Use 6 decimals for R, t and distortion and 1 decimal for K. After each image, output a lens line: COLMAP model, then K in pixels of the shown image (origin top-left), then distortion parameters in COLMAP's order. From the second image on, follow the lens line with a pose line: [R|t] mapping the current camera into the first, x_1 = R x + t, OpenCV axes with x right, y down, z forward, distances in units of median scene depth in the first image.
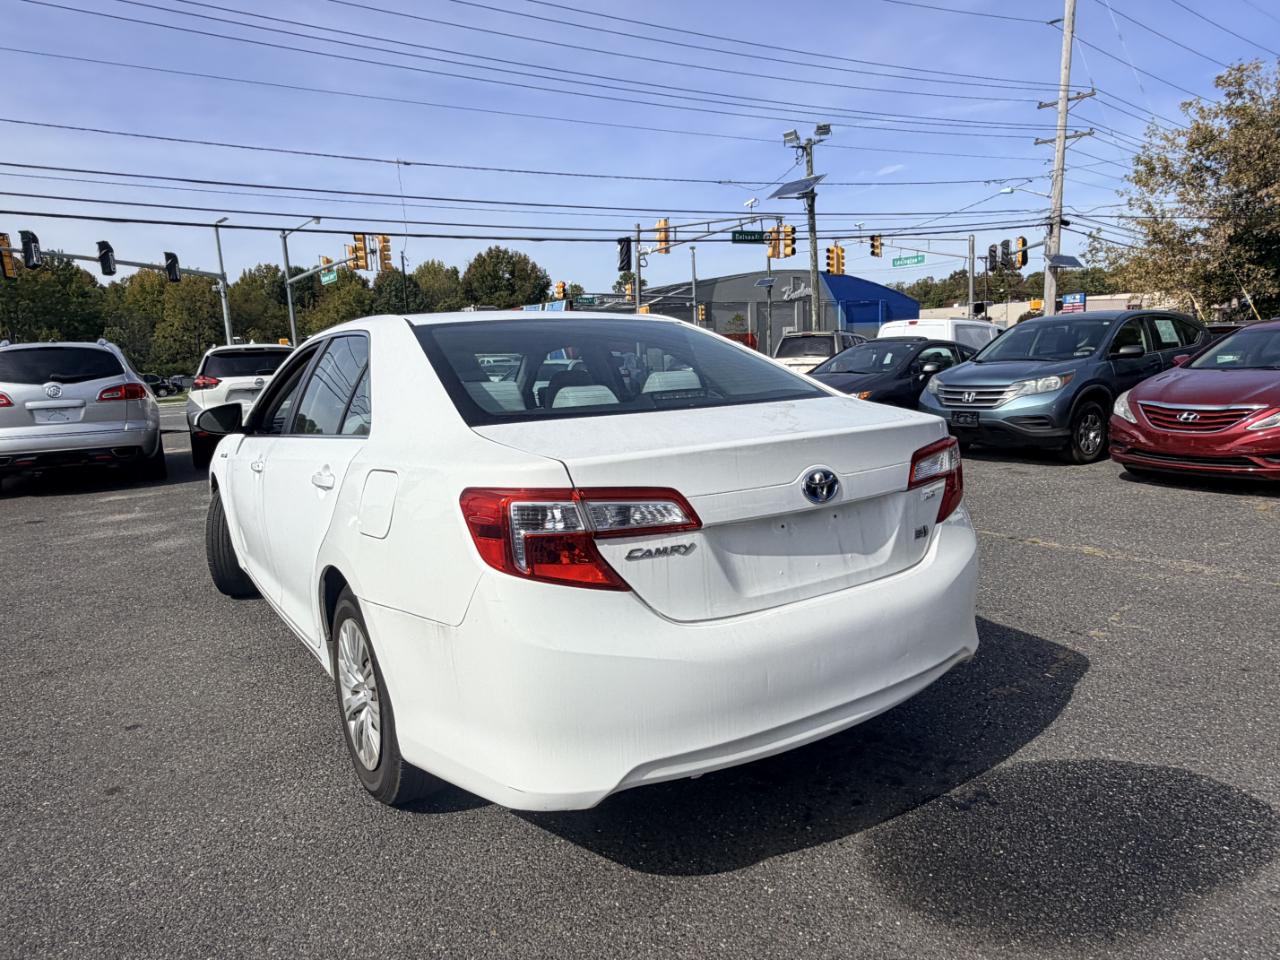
lens RADIAL K [[830.3, 0, 647.7], [0, 830.3, 486.1], [0, 0, 1]] dist [-0.000098, 0.000008]
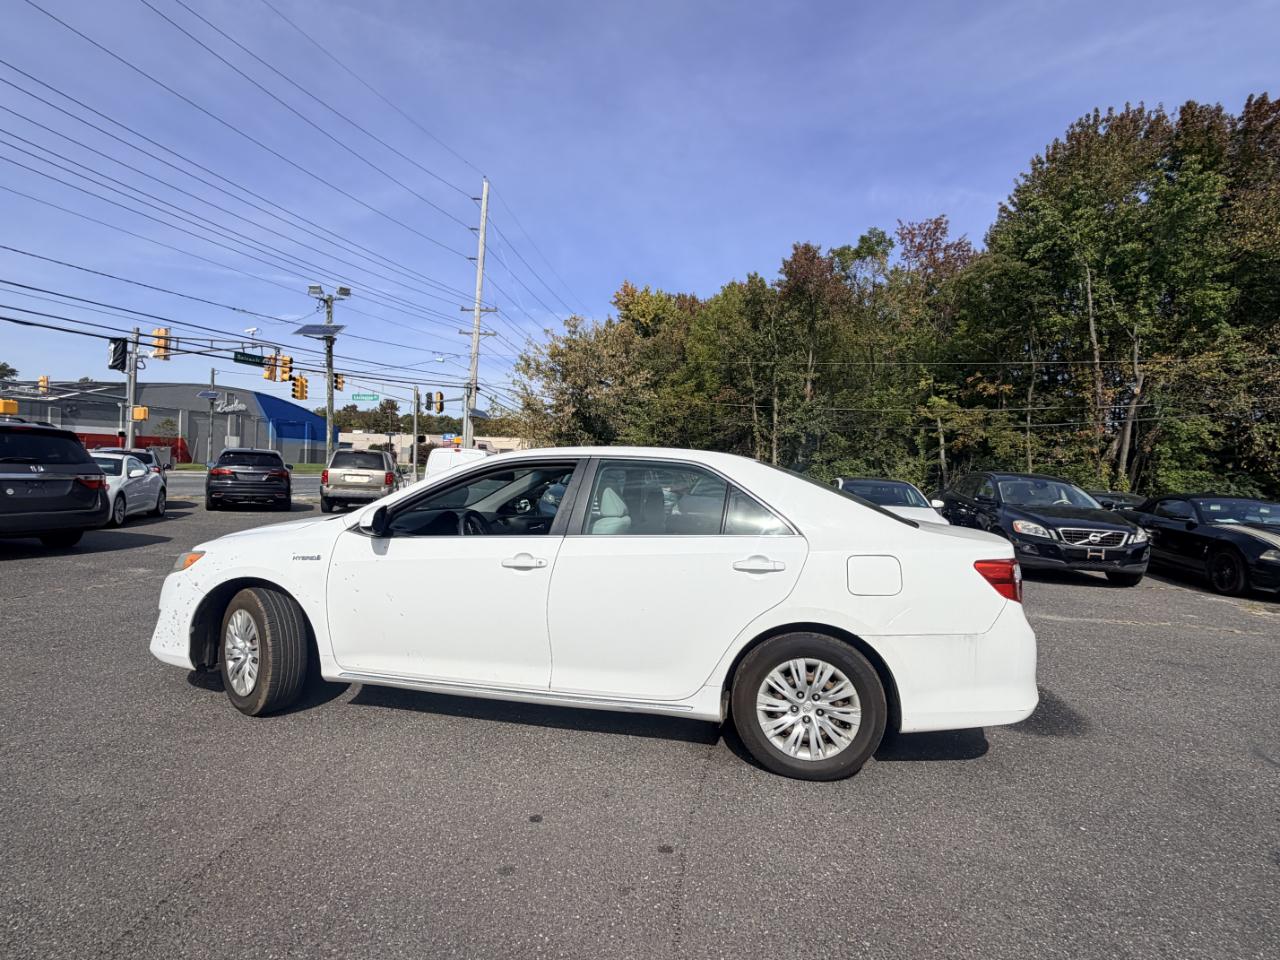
lens RADIAL K [[636.2, 0, 640.4], [0, 636.2, 476.7], [0, 0, 1]] dist [0.000320, -0.001079]
pose [[0.696206, 0.056342, 0.715627, -0.121144], [0.049219, 0.990822, -0.125891, -0.002987], [-0.716152, 0.122868, 0.687044, 0.033009]]
